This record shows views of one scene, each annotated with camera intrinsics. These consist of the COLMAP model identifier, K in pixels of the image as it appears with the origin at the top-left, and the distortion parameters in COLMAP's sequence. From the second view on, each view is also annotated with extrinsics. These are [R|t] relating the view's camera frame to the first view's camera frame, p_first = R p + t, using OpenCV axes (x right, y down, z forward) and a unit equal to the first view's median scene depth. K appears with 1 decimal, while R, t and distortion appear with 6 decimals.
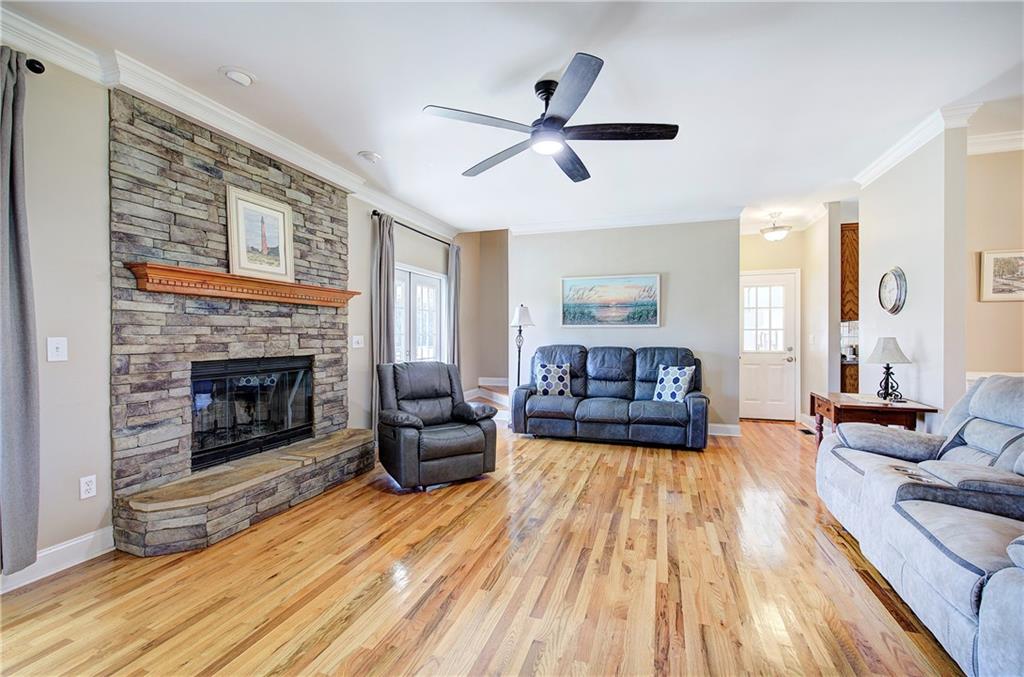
lens RADIAL K [[432.5, 0, 517.6], [0, 432.5, 337.8], [0, 0, 1]] dist [-0.007327, 0.003027]
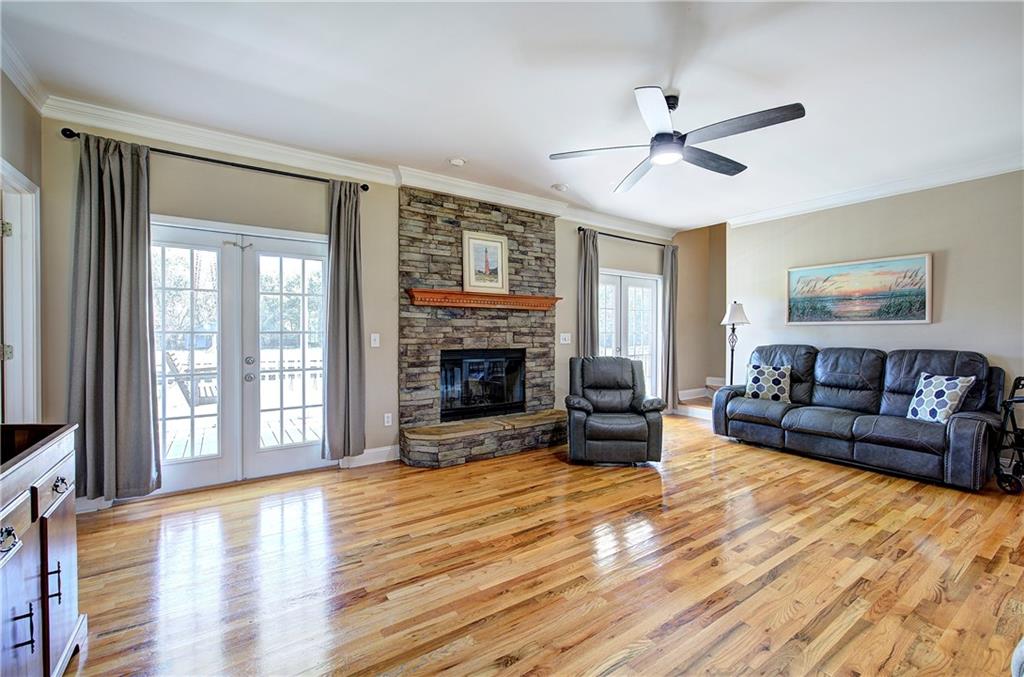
lens RADIAL K [[432.5, 0, 517.6], [0, 432.5, 337.8], [0, 0, 1]] dist [-0.007327, 0.003027]
pose [[0.801793, 0.008654, -0.597540, 0.312445], [-0.006134, 0.999962, 0.006252, 0.000631], [0.597571, -0.001347, 0.801815, -0.059293]]
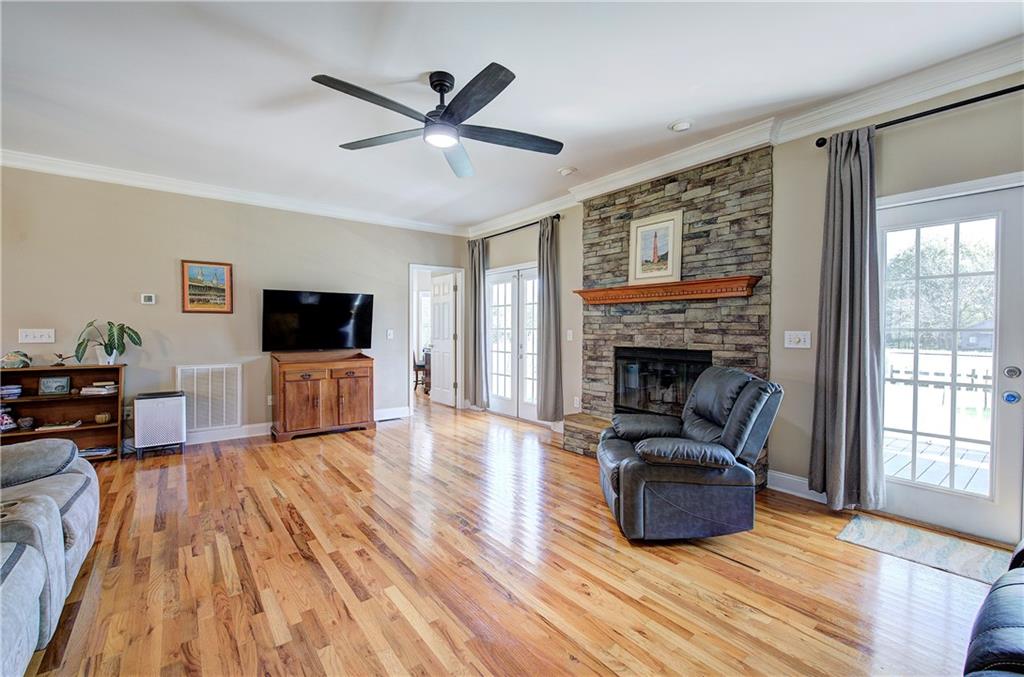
lens RADIAL K [[432.5, 0, 517.6], [0, 432.5, 337.8], [0, 0, 1]] dist [-0.007327, 0.003027]
pose [[-0.544095, 0.015562, -0.838879, 0.611156], [-0.009971, 0.999637, 0.025011, -0.009202], [0.838965, 0.021973, -0.543742, 1.273625]]
